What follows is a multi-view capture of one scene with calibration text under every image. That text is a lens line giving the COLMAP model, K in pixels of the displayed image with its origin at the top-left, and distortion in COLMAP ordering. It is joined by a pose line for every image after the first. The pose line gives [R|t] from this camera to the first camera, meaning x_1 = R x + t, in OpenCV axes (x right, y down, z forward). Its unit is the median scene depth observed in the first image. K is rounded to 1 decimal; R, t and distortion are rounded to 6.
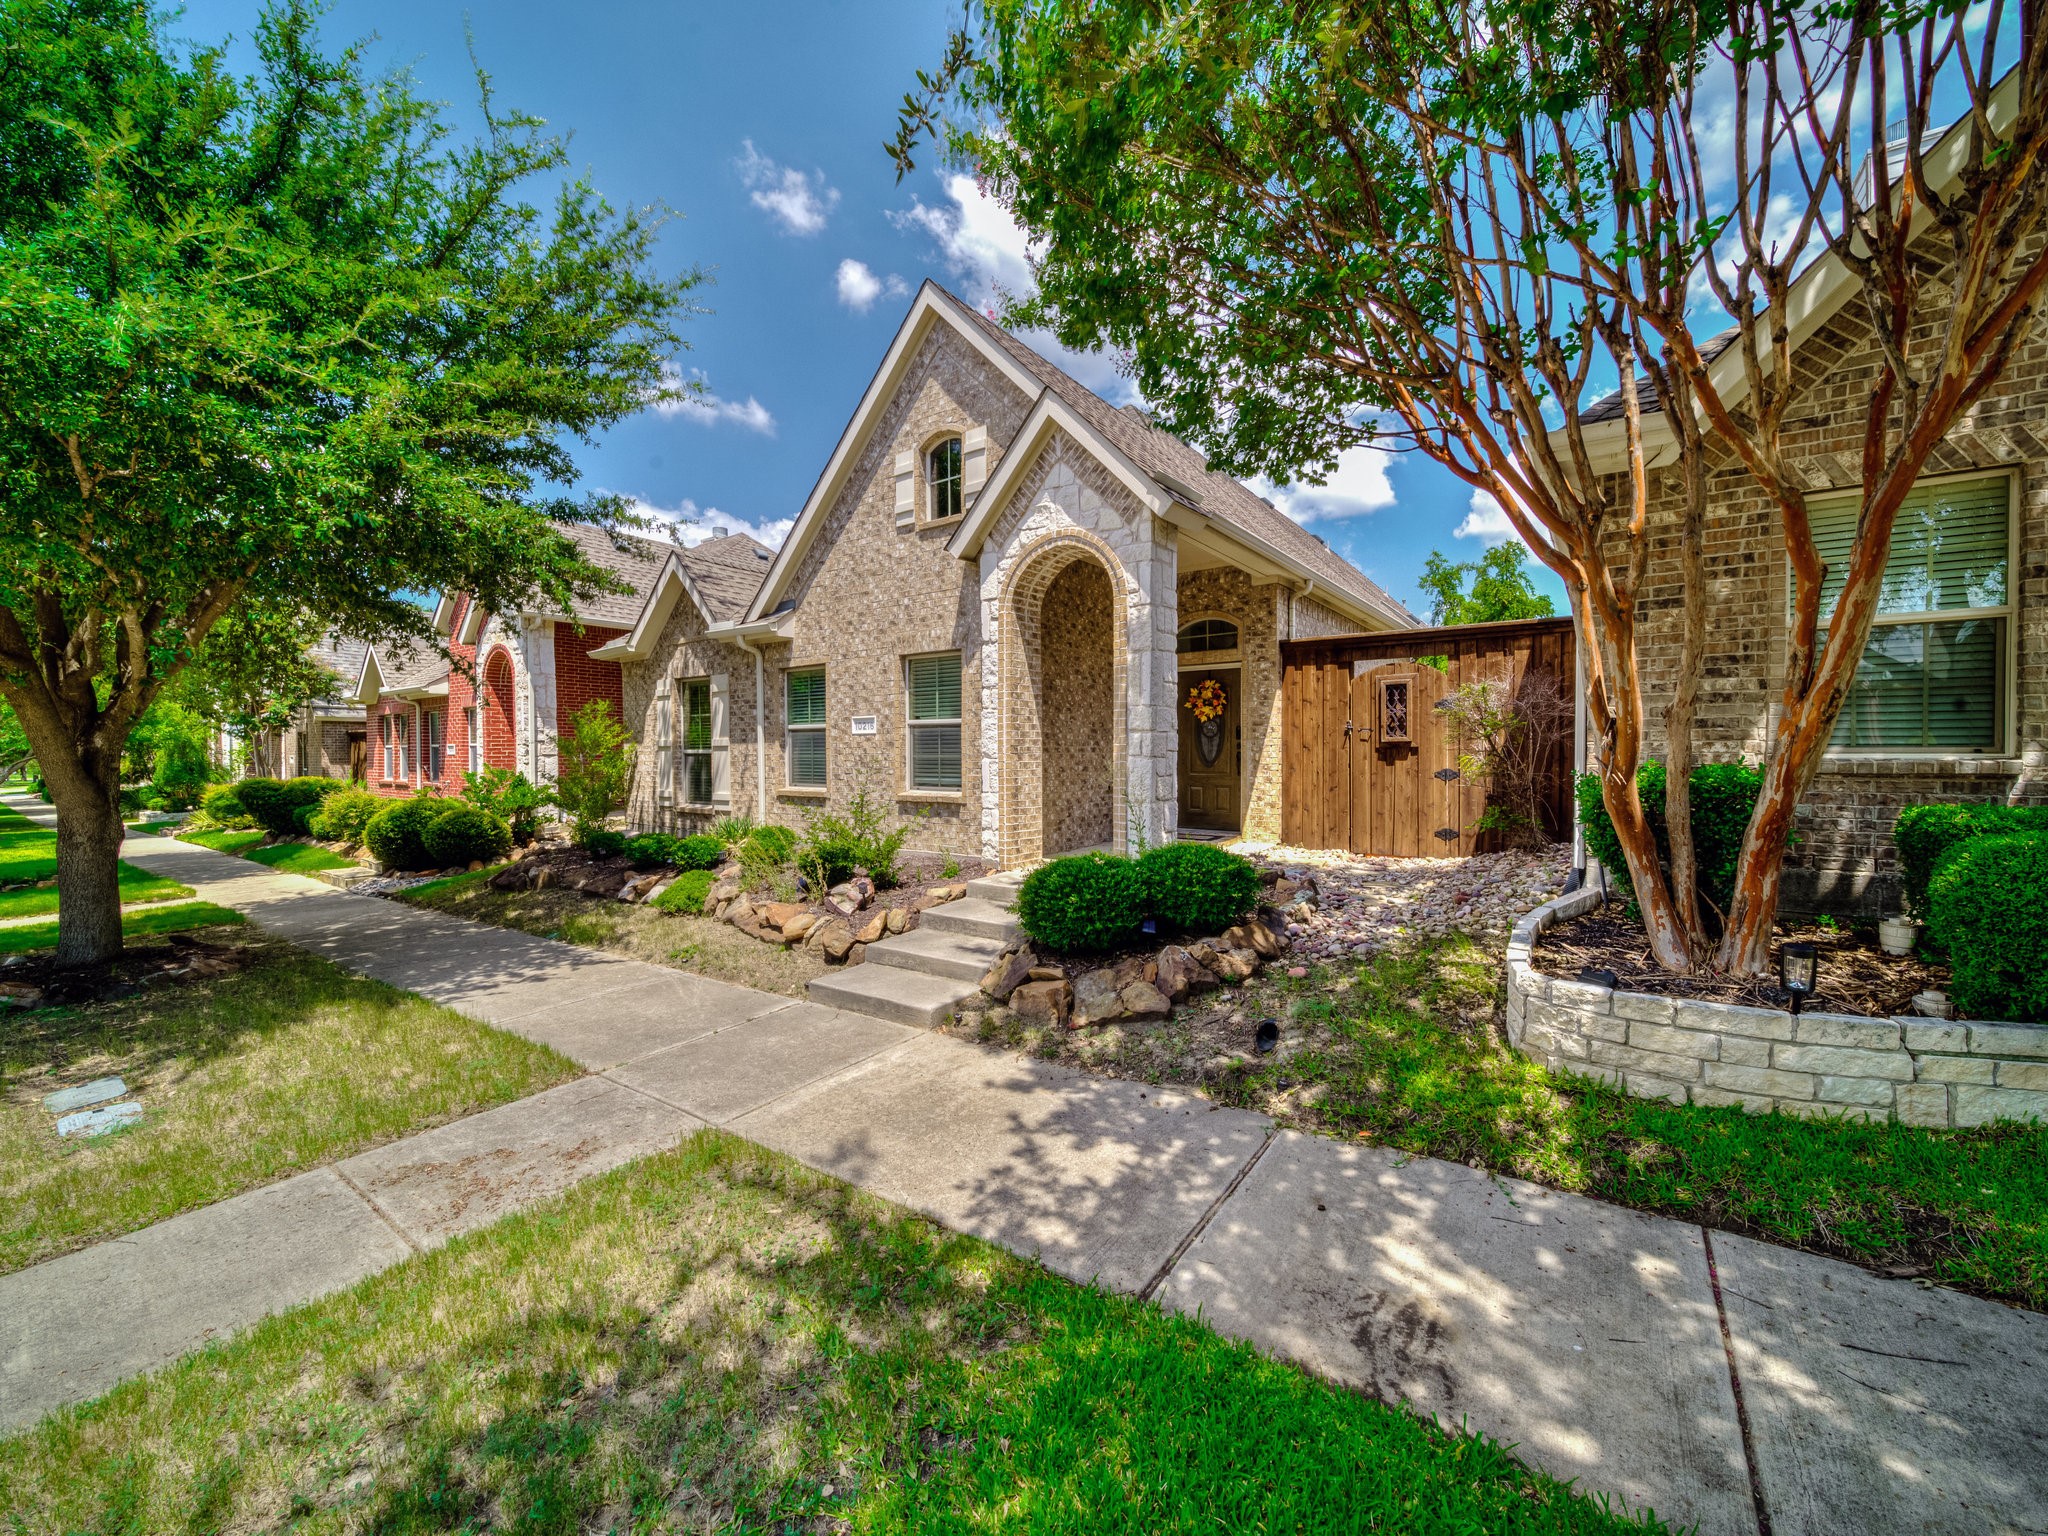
lens RADIAL K [[799.9, 0, 1028.0], [0, 799.9, 762.0], [0, 0, 1]] dist [0.000755, -0.000530]
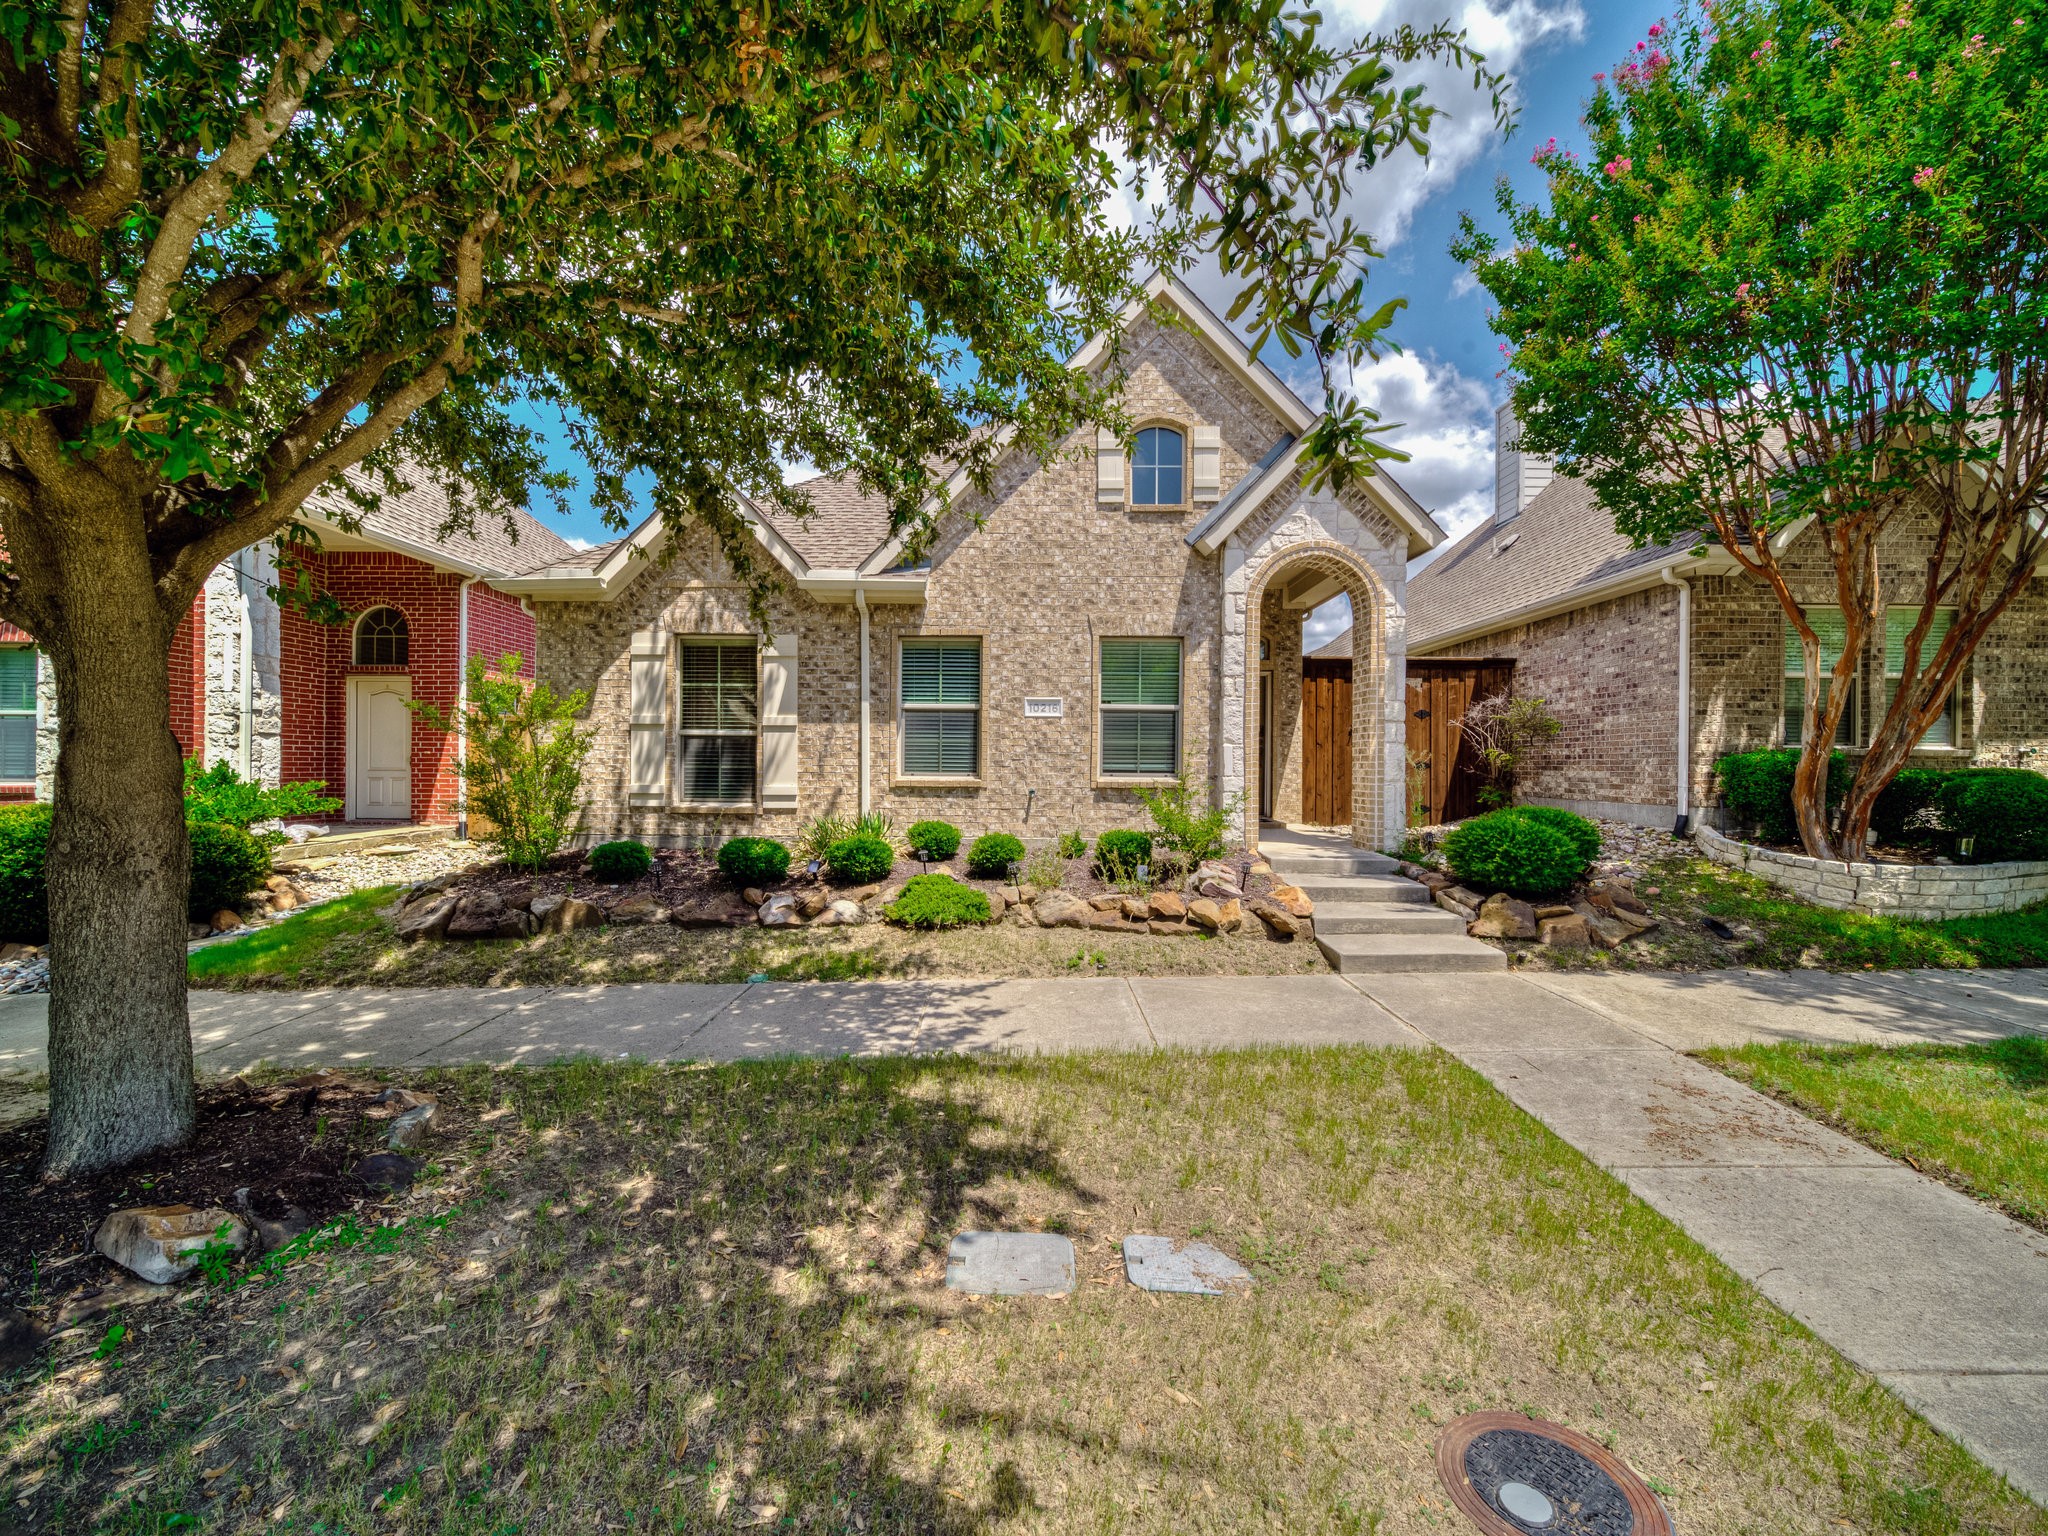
lens RADIAL K [[799.9, 0, 1028.0], [0, 799.9, 762.0], [0, 0, 1]] dist [0.000755, -0.000530]
pose [[0.812795, 0.013456, 0.582394, -0.745857], [-0.003460, 0.999827, -0.018270, 0.033476], [-0.582539, 0.012835, 0.812701, 0.259454]]
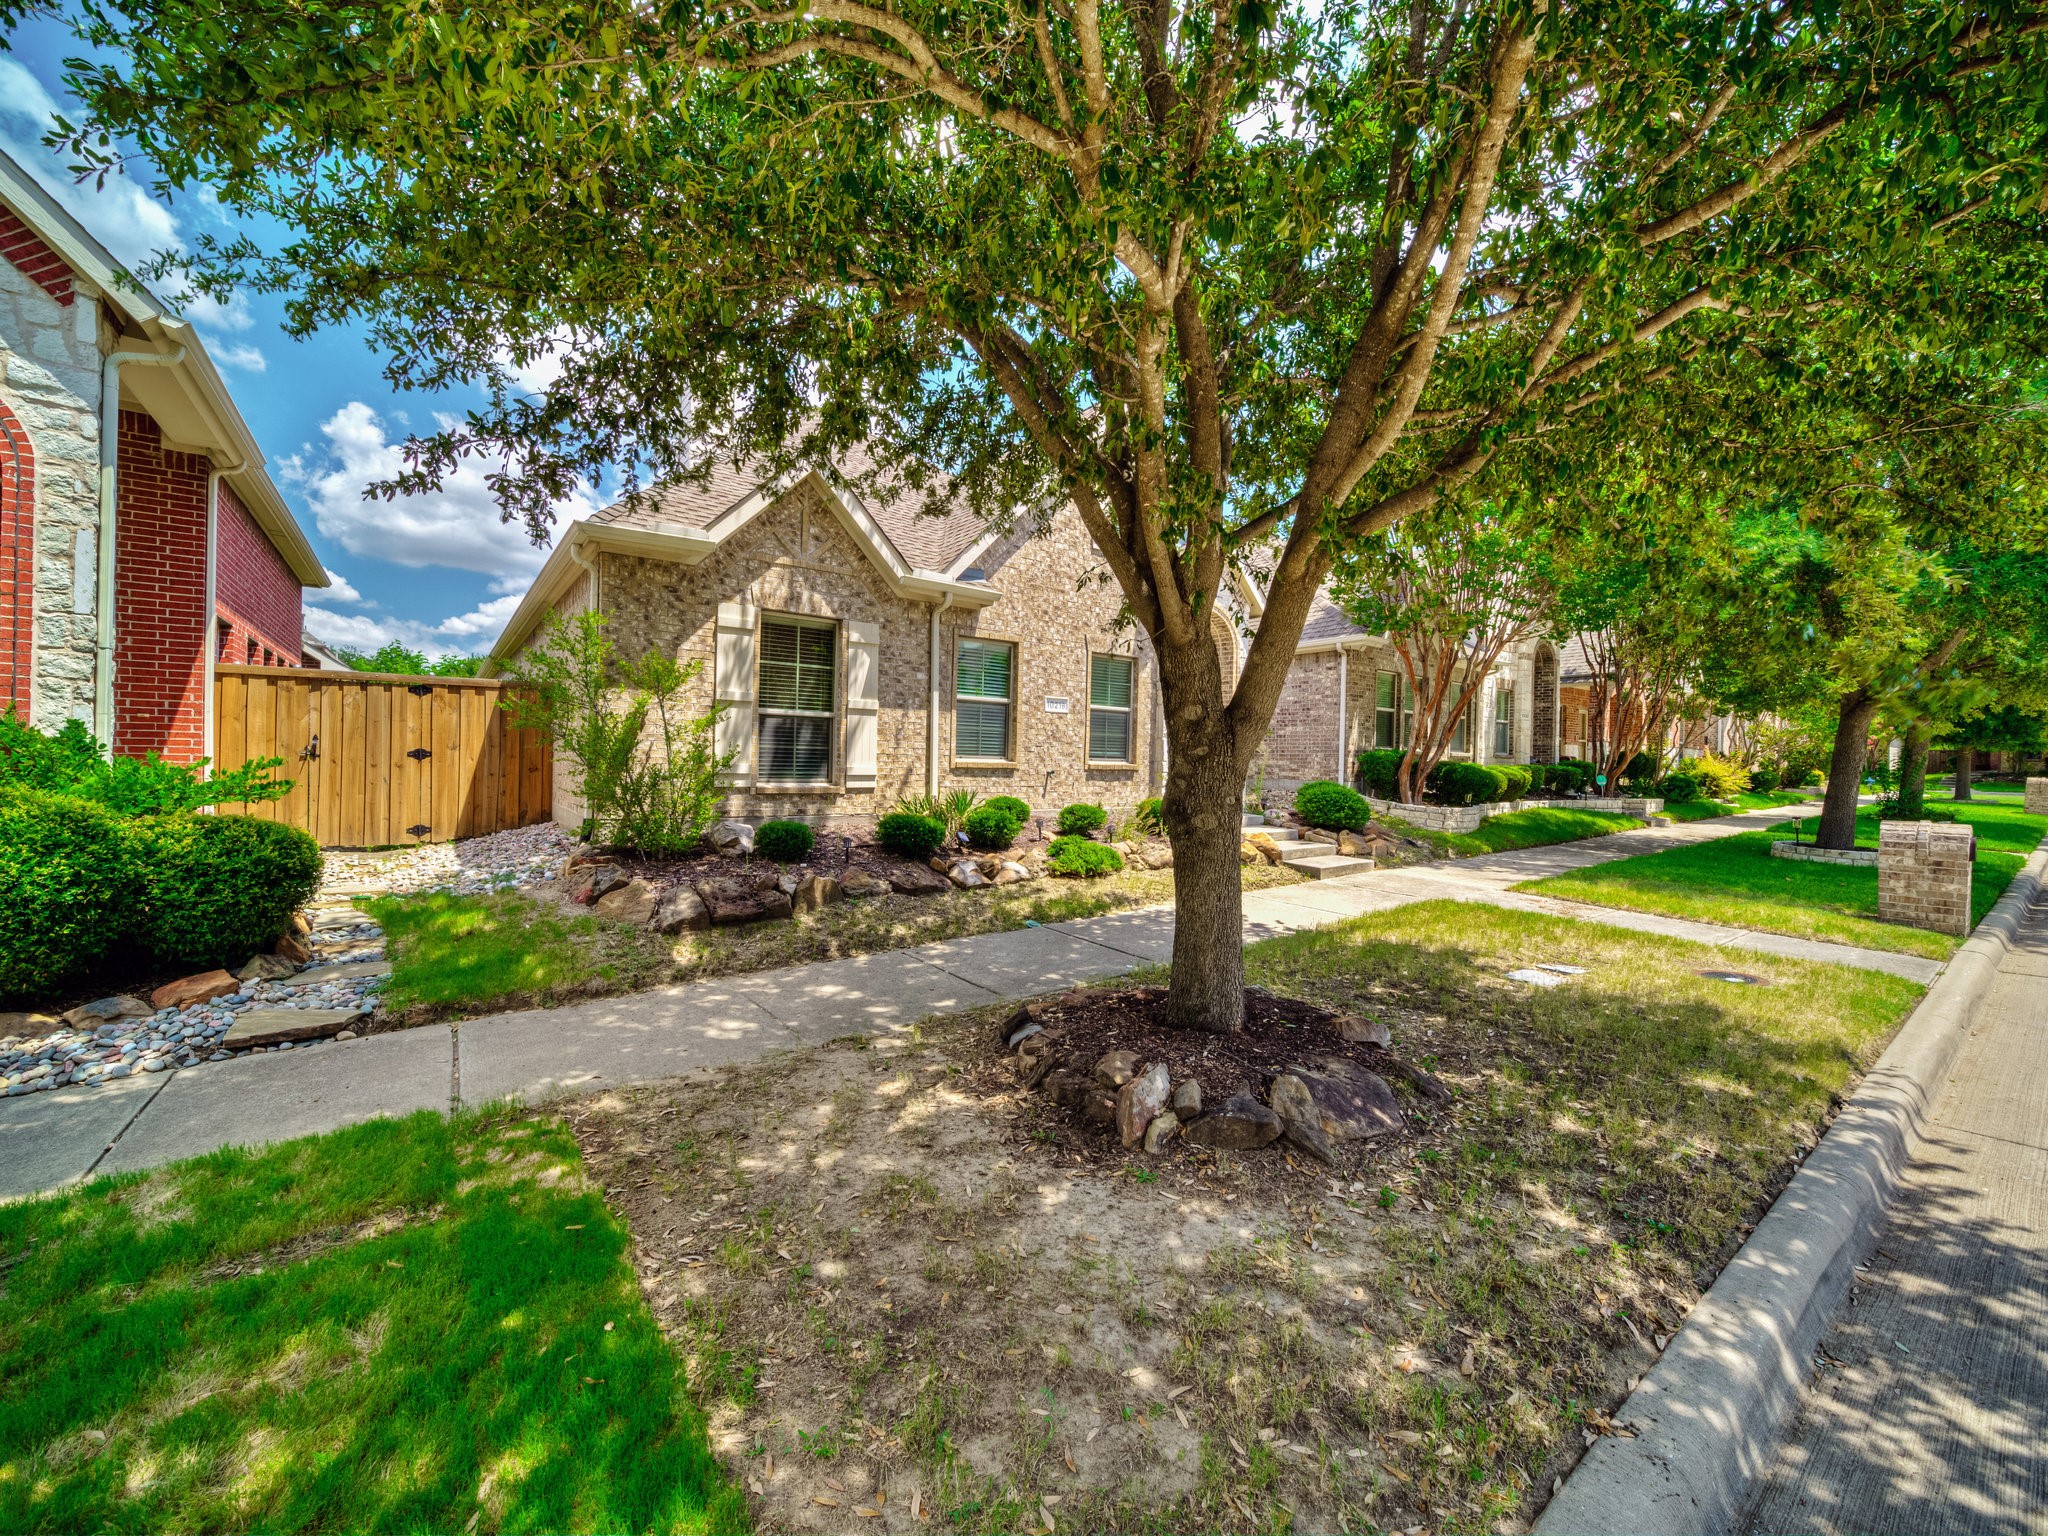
lens RADIAL K [[799.9, 0, 1028.0], [0, 799.9, 762.0], [0, 0, 1]] dist [0.000755, -0.000530]
pose [[0.294568, 0.010903, 0.955568, -1.300633], [-0.008992, 0.999922, -0.008637, 0.046268], [-0.955588, -0.006048, 0.294643, 0.691169]]
